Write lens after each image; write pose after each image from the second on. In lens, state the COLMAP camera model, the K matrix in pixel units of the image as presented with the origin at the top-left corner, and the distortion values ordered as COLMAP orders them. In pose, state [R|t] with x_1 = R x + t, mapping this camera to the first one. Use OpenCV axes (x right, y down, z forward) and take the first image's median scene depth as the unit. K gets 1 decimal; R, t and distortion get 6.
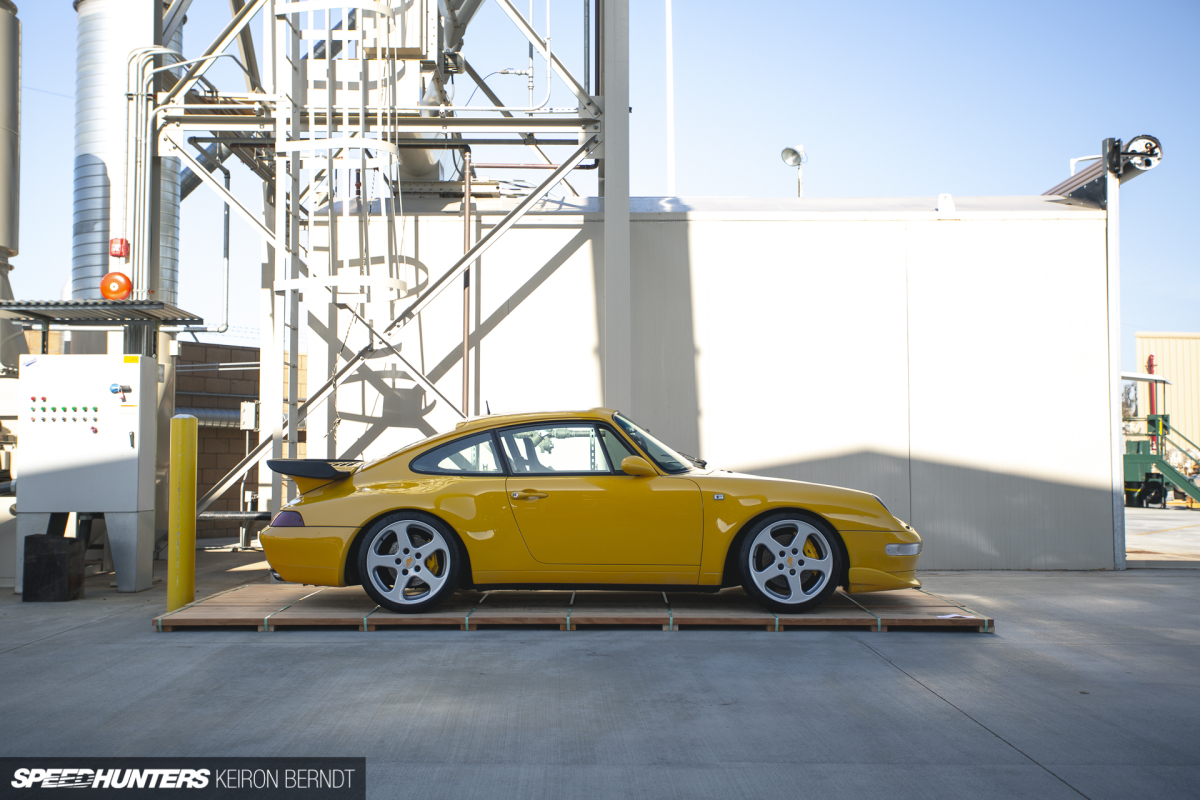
lens RADIAL K [[1312.9, 0, 601.2], [0, 1312.9, 395.8], [0, 0, 1]] dist [0.129888, 0.000000]
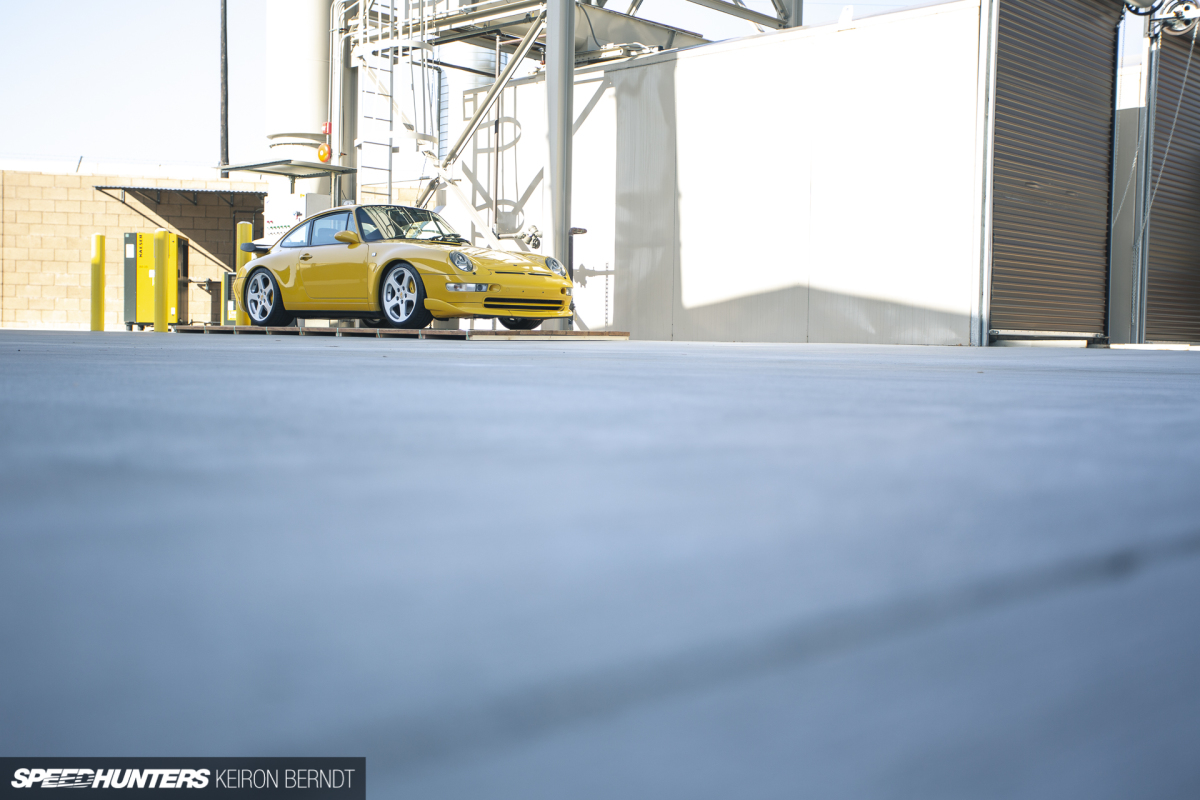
lens RADIAL K [[1312.9, 0, 600.0], [0, 1312.9, 403.6], [0, 0, 1]] dist [0.129888, 0.000000]
pose [[0.723286, 0.044186, -0.689133, 1.377946], [0.017251, 0.996483, 0.081999, 0.129823], [0.690333, -0.071198, 0.719980, 0.042507]]
